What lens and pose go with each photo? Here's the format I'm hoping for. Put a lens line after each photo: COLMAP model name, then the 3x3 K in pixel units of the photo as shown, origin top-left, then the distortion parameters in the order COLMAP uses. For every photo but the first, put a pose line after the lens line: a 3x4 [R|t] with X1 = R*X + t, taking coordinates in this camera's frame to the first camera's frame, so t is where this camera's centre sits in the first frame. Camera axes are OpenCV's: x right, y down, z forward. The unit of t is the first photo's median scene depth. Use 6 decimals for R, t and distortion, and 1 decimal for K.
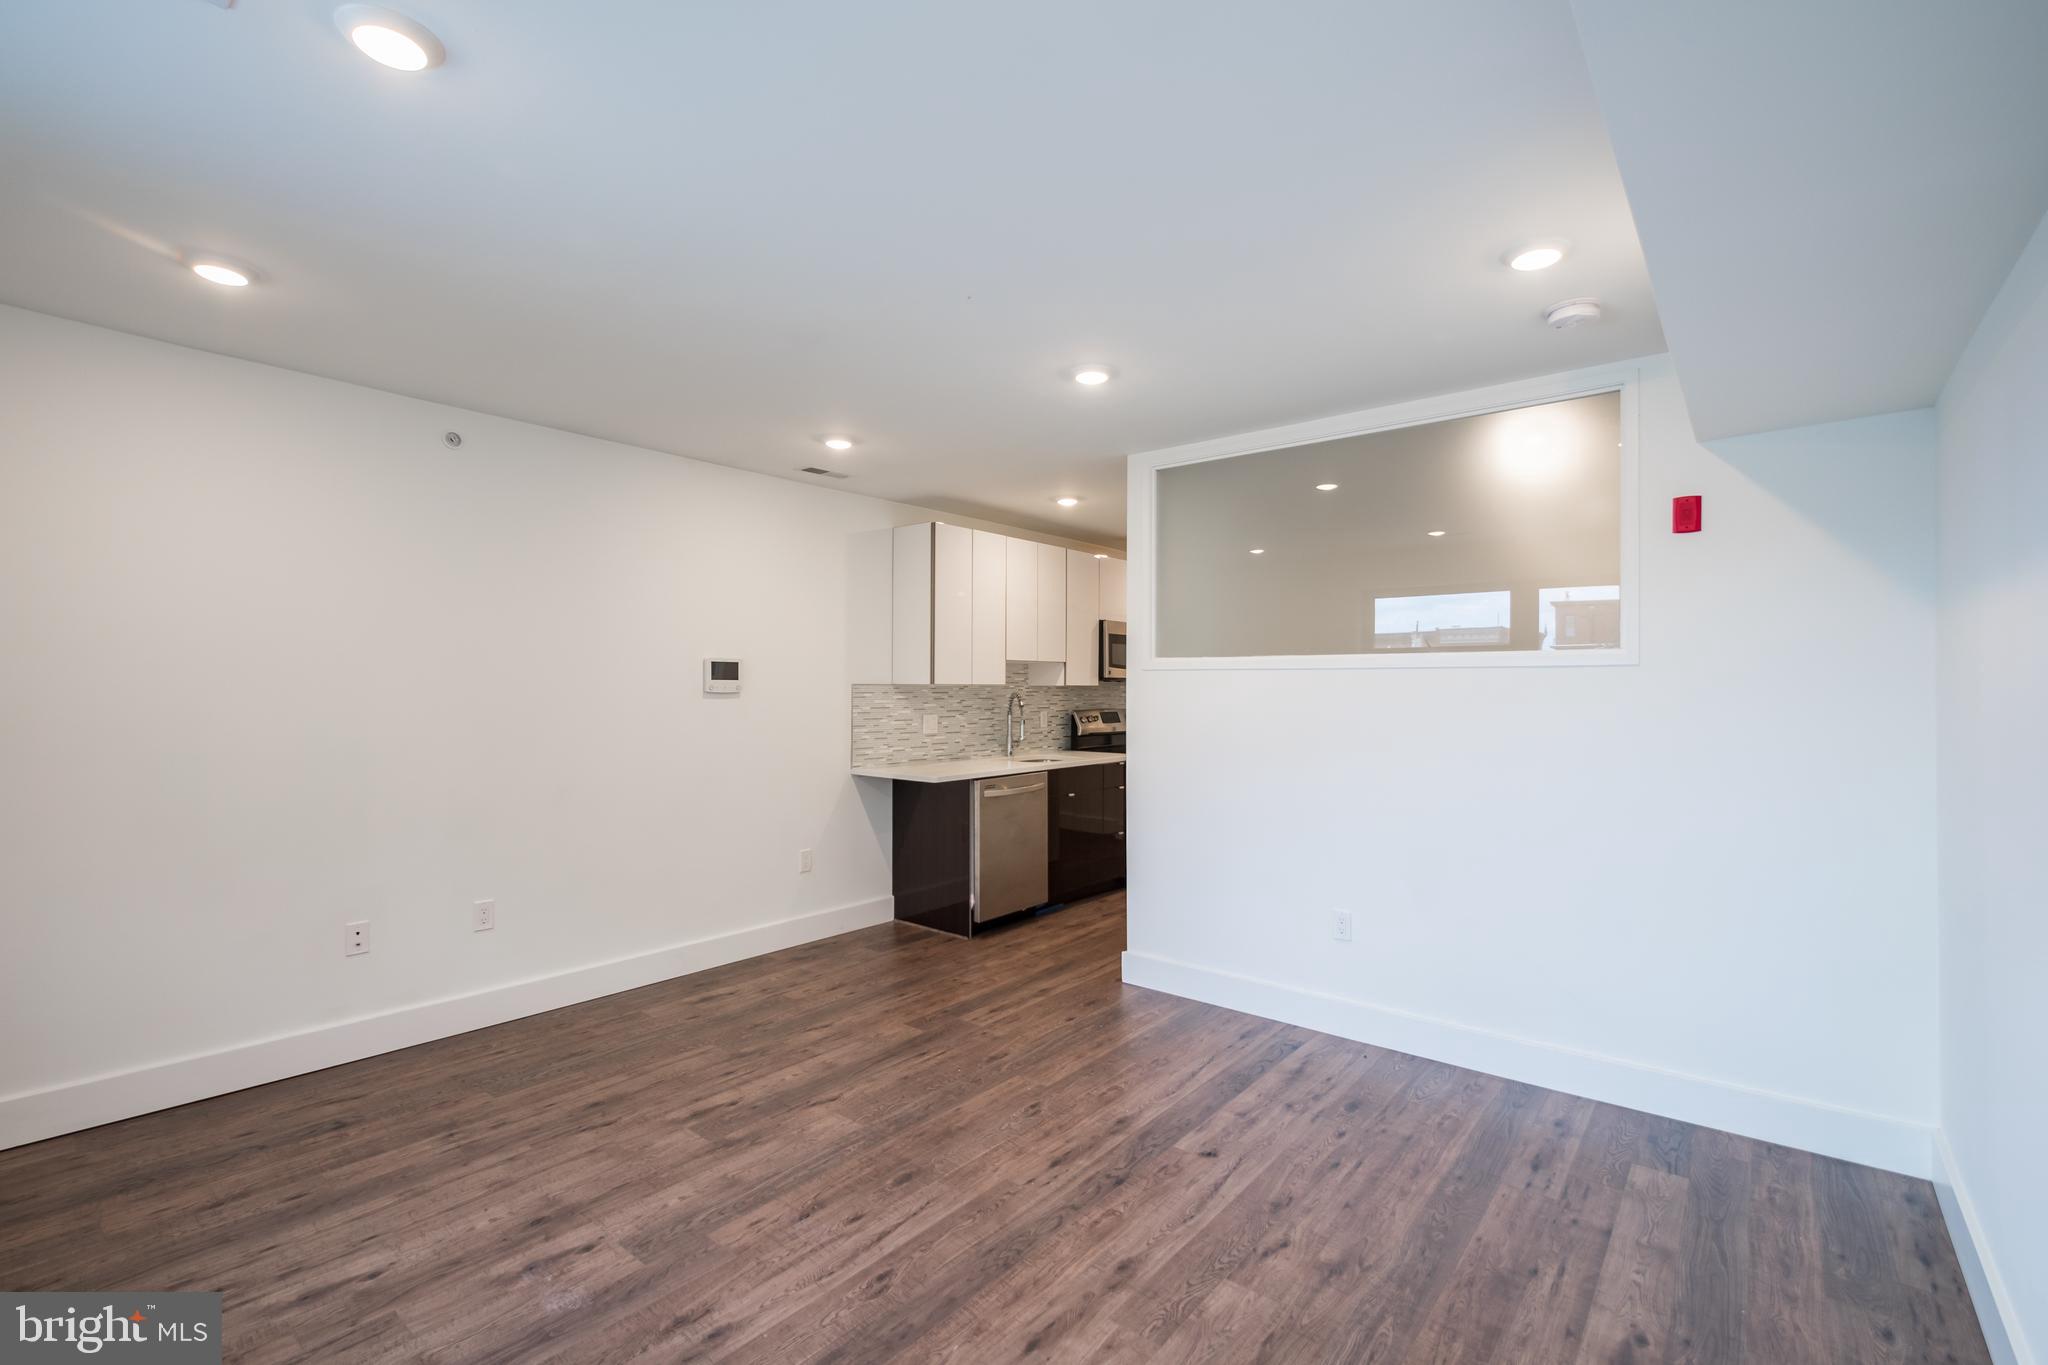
lens RADIAL K [[904.1, 0, 1020.2], [0, 904.1, 692.4], [0, 0, 1]] dist [0.005894, -0.001068]
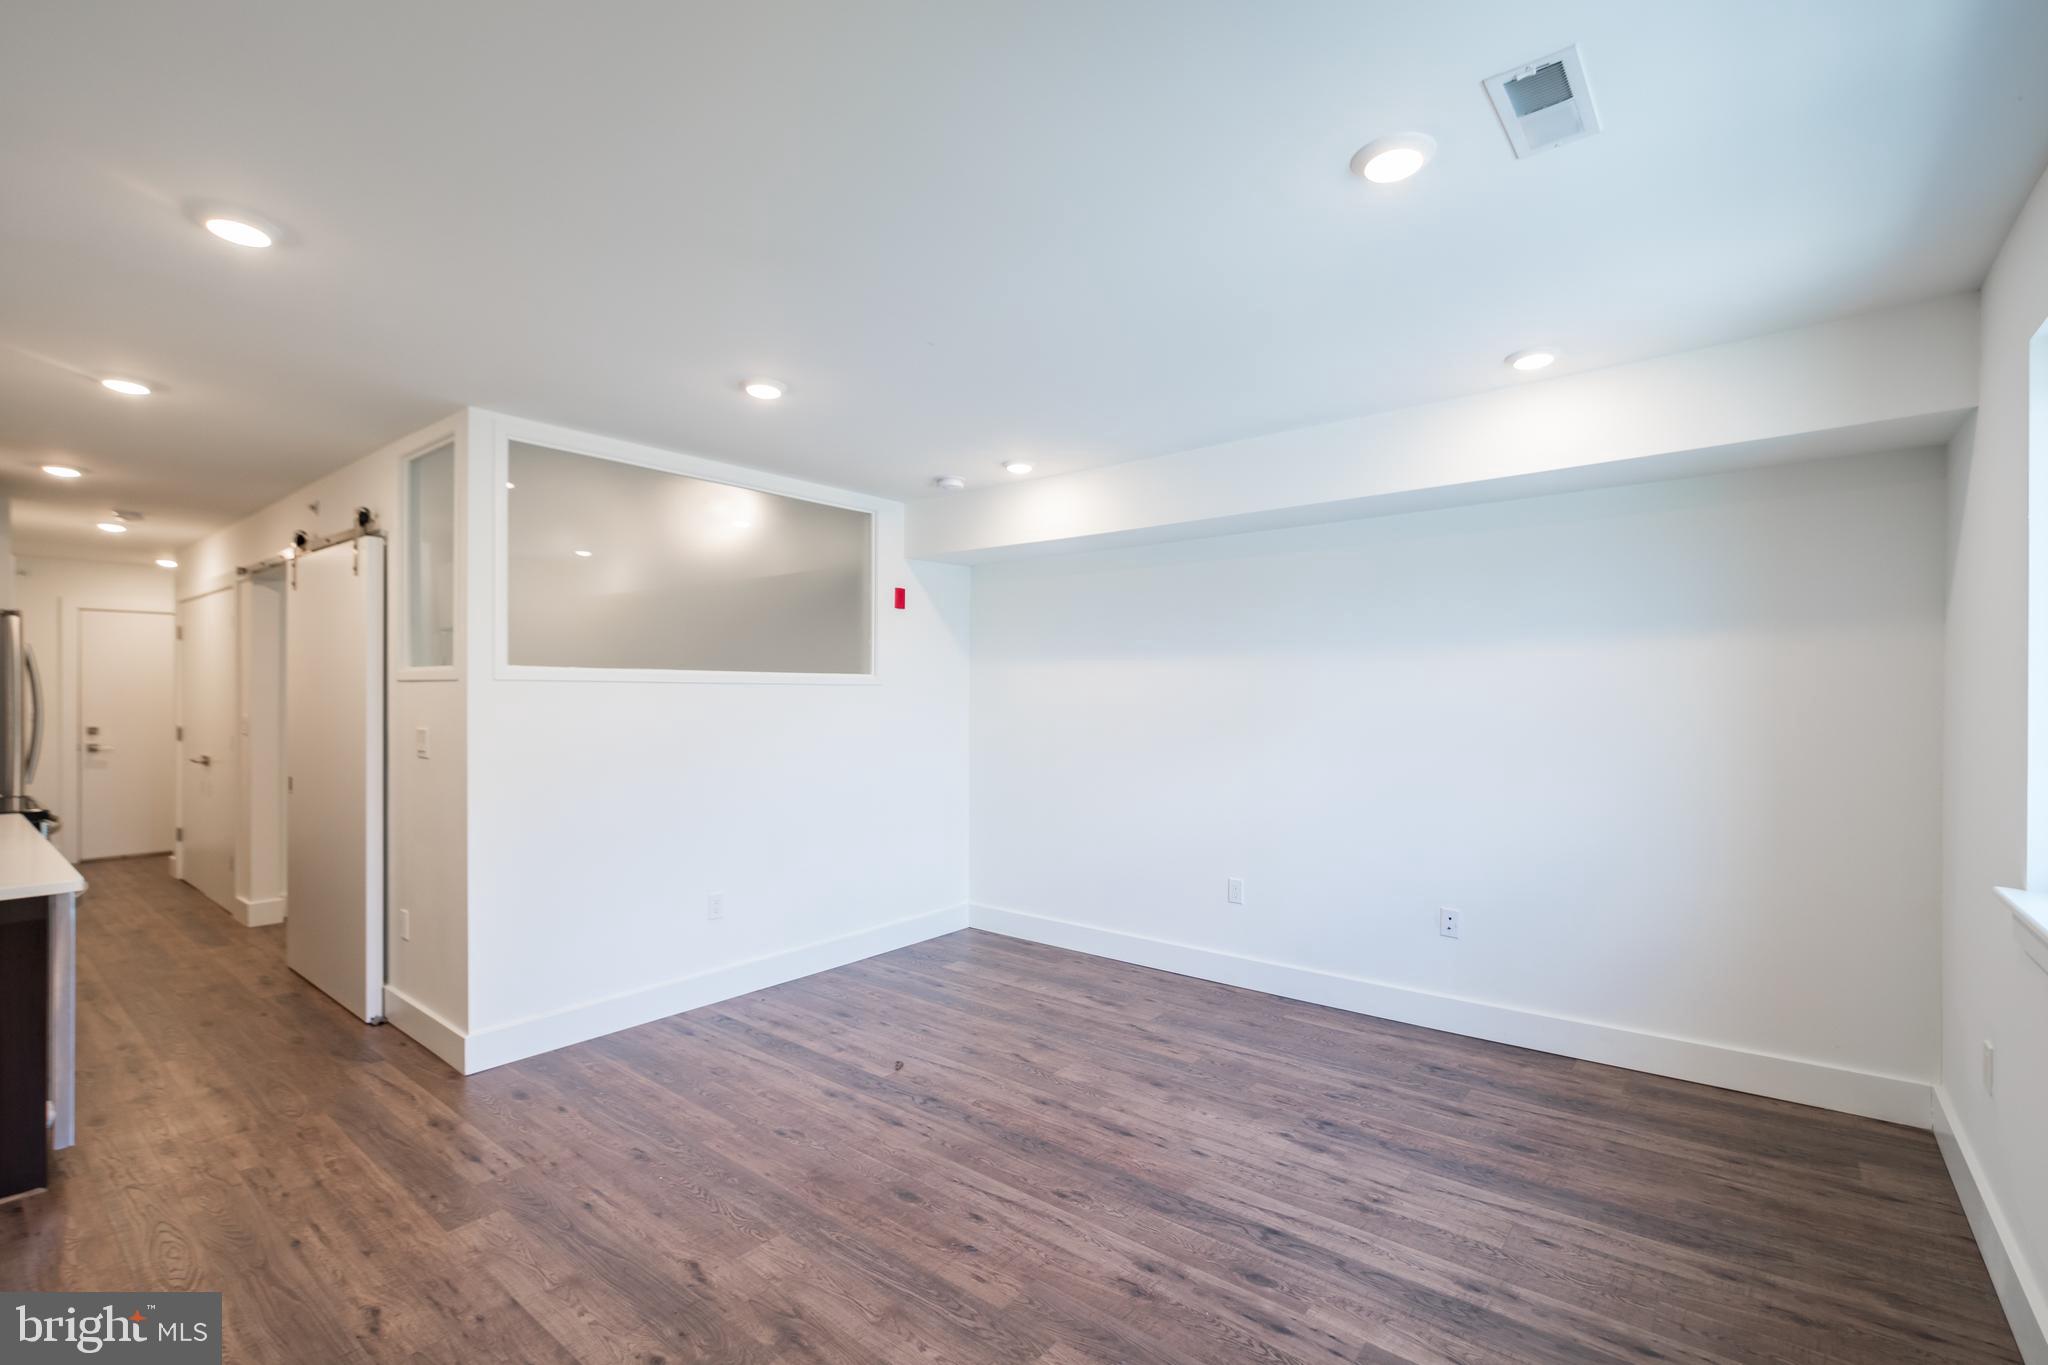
lens RADIAL K [[904.1, 0, 1016.9], [0, 904.1, 682.7], [0, 0, 1]] dist [0.005894, -0.001068]
pose [[0.000757, 0.011207, 0.999937, -1.029127], [0.002632, 0.999934, -0.011209, -0.011263], [-0.999996, 0.002641, 0.000727, 0.806344]]
